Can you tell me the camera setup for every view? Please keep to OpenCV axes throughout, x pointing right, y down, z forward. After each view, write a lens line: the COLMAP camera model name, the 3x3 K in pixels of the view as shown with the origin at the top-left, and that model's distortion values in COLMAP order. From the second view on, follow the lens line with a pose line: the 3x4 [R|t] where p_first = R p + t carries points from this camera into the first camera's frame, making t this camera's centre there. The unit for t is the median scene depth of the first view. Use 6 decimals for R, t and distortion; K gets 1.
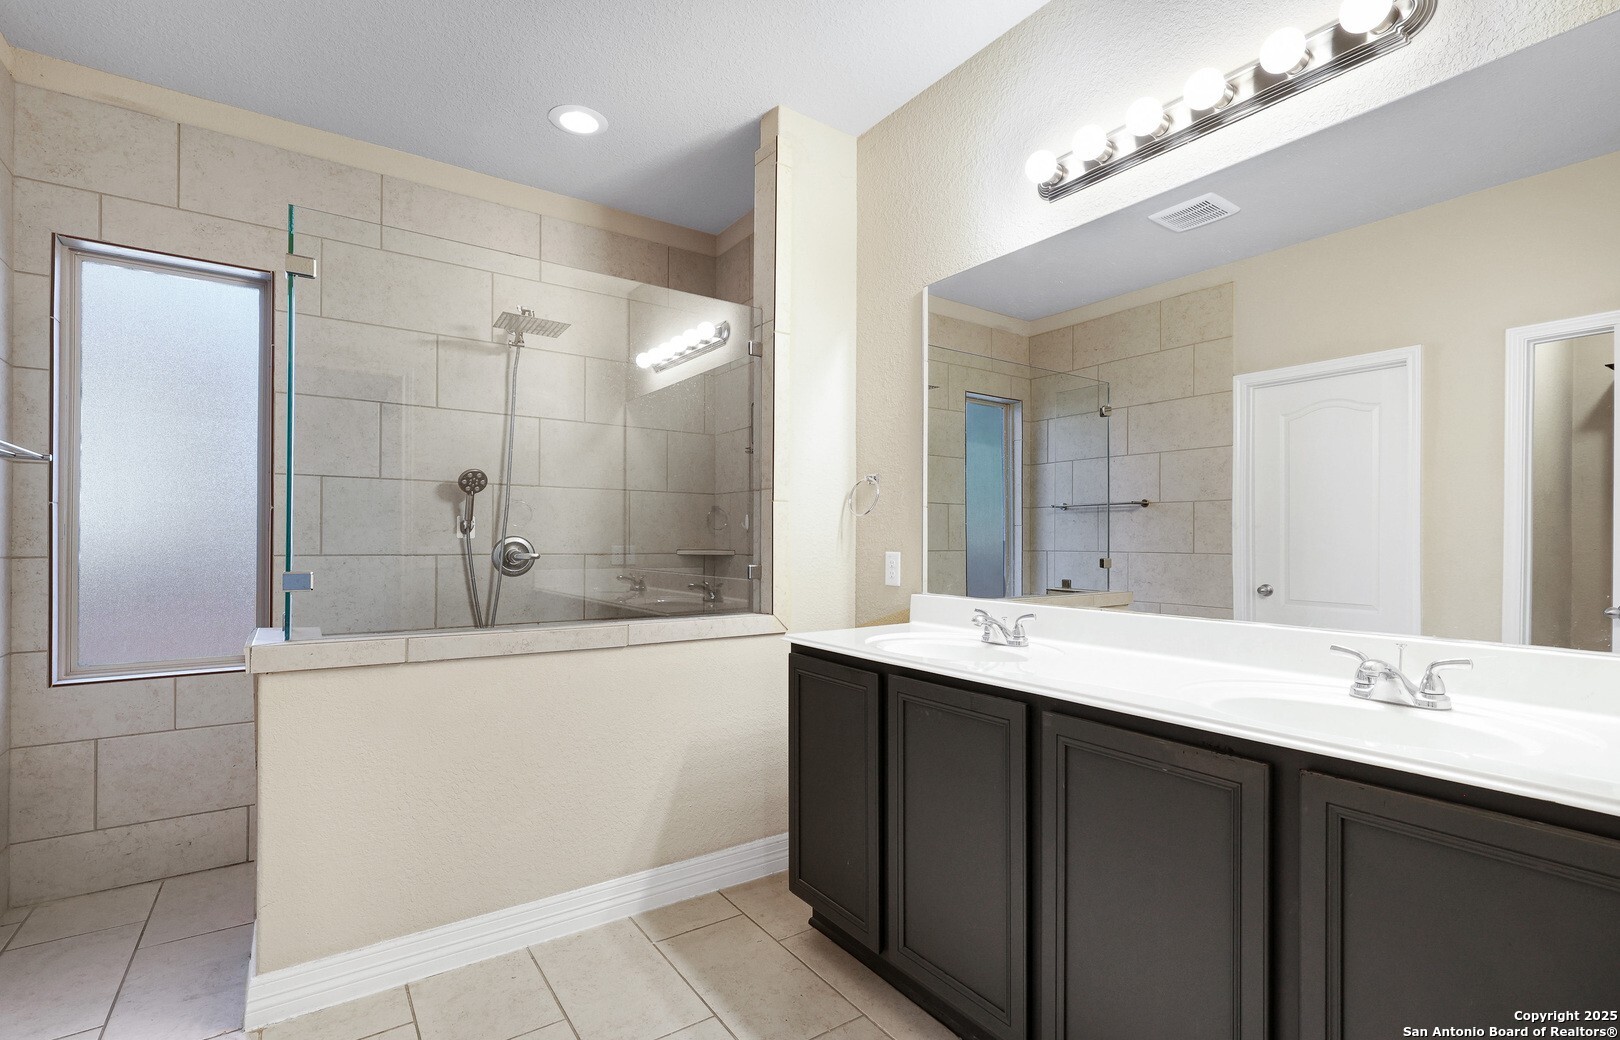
lens RADIAL K [[737.8, 0, 811.5], [0, 737.8, 529.9], [0, 0, 1]] dist [0.001939, 0.000034]
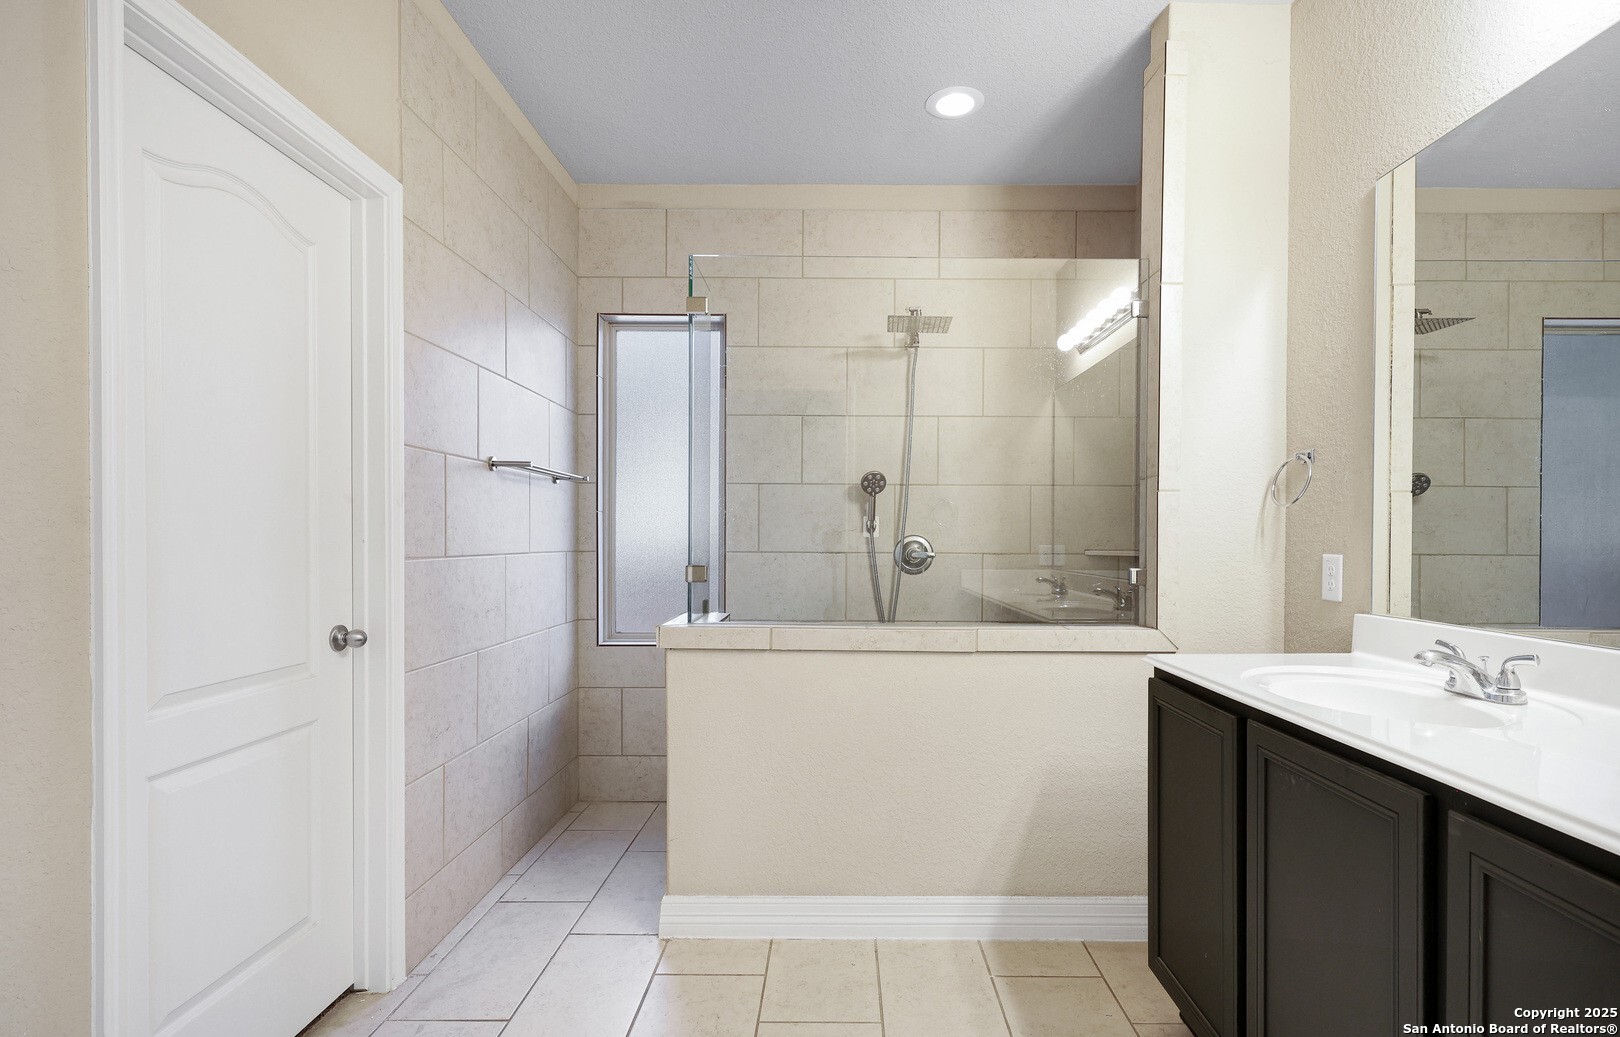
lens RADIAL K [[764.3, 0, 835.7], [0, 764.3, 540.3], [0, 0, 1]] dist [0.000598, -0.000455]
pose [[0.817936, 0.000615, -0.575309, 0.142516], [0.007634, 0.999900, 0.011922, 0.002782], [0.575259, -0.014144, 0.817849, 0.095170]]
